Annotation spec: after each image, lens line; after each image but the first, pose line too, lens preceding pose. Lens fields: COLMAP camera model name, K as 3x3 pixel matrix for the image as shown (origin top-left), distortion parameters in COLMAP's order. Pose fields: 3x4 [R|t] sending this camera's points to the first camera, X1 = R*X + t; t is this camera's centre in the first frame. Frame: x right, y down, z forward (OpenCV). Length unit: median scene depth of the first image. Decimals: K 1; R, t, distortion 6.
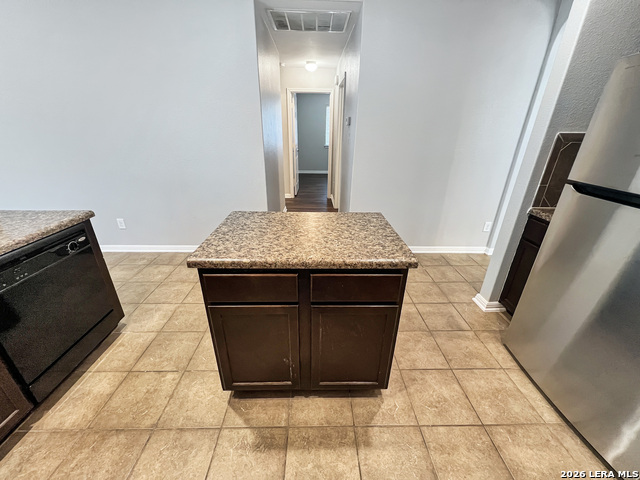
lens RADIAL K [[255.9, 0, 319.6], [0, 255.9, 239.7], [0, 0, 1]] dist [-0.000941, 0.000086]
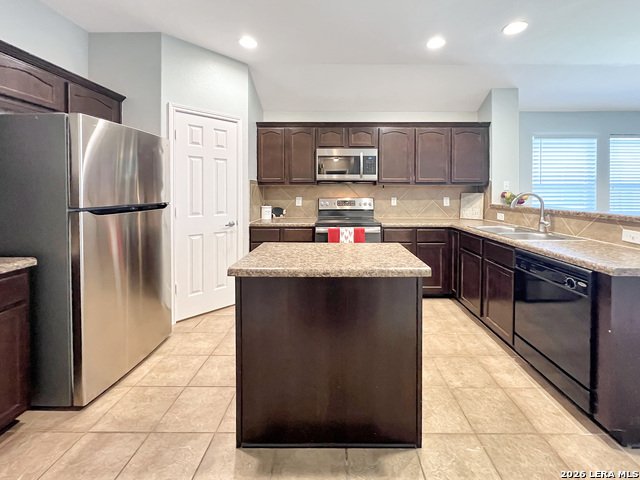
lens RADIAL K [[275.8, 0, 336.4], [0, 275.8, 194.9], [0, 0, 1]] dist [-0.001532, 0.005624]
pose [[-0.999603, -0.017043, 0.022451, -0.114336], [-0.006351, 0.912197, 0.409702, -0.783450], [-0.027463, 0.409397, -0.911943, 2.051130]]
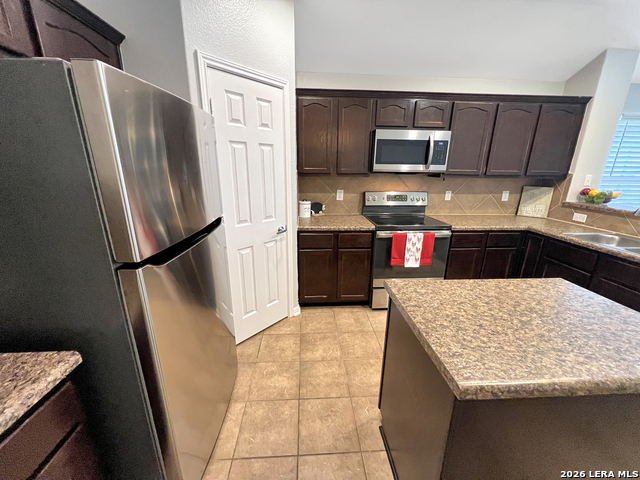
lens RADIAL K [[255.9, 0, 319.6], [0, 255.9, 239.7], [0, 0, 1]] dist [-0.000941, 0.000086]
pose [[-0.998828, -0.016909, -0.045346, 0.606787], [-0.042022, 0.767801, 0.639309, -0.676468], [0.024007, 0.640465, -0.767612, 1.457360]]
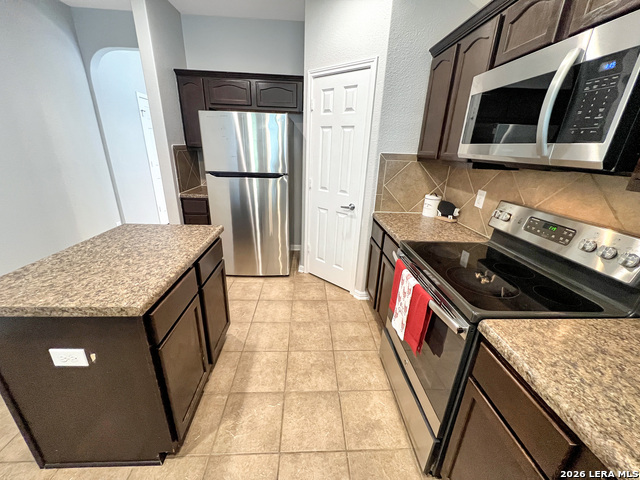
lens RADIAL K [[255.9, 0, 319.6], [0, 255.9, 239.7], [0, 0, 1]] dist [-0.000941, 0.000086]
pose [[-0.028119, -0.359351, 0.932779, -0.974742], [0.366739, 0.864368, 0.344051, -0.145217], [-0.929899, 0.351761, 0.107483, 0.217137]]
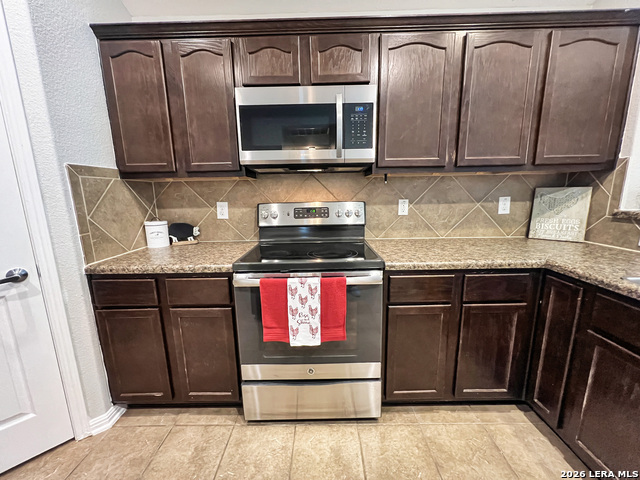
lens RADIAL K [[253.7, 0, 320.8], [0, 253.7, 238.7], [0, 0, 1]] dist [-0.000791, -0.000229]
pose [[-0.999486, -0.003605, 0.031844, -0.243020], [0.014941, 0.826647, 0.562522, -0.195235], [-0.028352, 0.562709, -0.826169, 0.705875]]
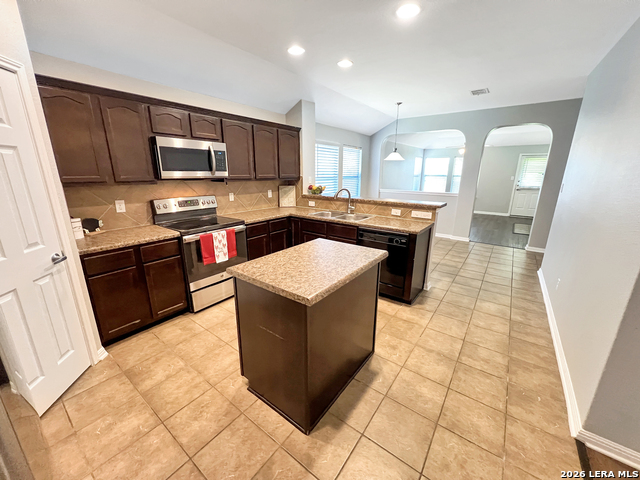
lens RADIAL K [[255.9, 0, 319.6], [0, 255.9, 239.7], [0, 0, 1]] dist [-0.000941, 0.000086]
pose [[-0.615822, 0.183003, -0.766337, 0.937843], [-0.331037, 0.822534, 0.462442, -0.745757], [0.714967, 0.538468, -0.445954, 1.581375]]
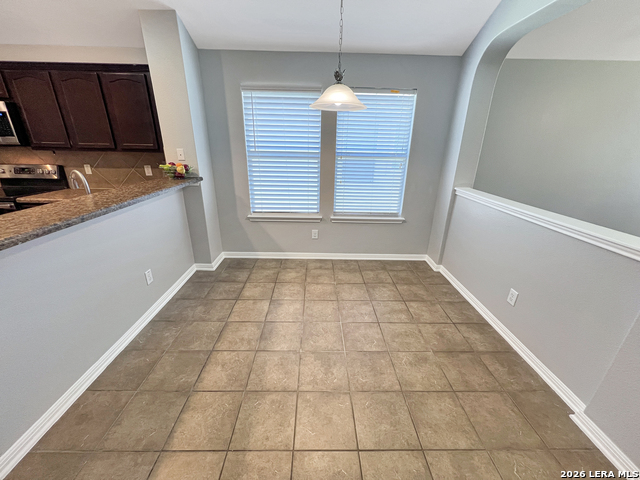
lens RADIAL K [[261.2, 0, 323.3], [0, 261.2, 241.8], [0, 0, 1]] dist [-0.001116, -0.000100]
pose [[-0.999046, -0.041556, 0.013444, -2.832963], [-0.020839, 0.724027, 0.689457, -0.757567], [-0.038385, 0.688519, -0.724202, 1.547240]]
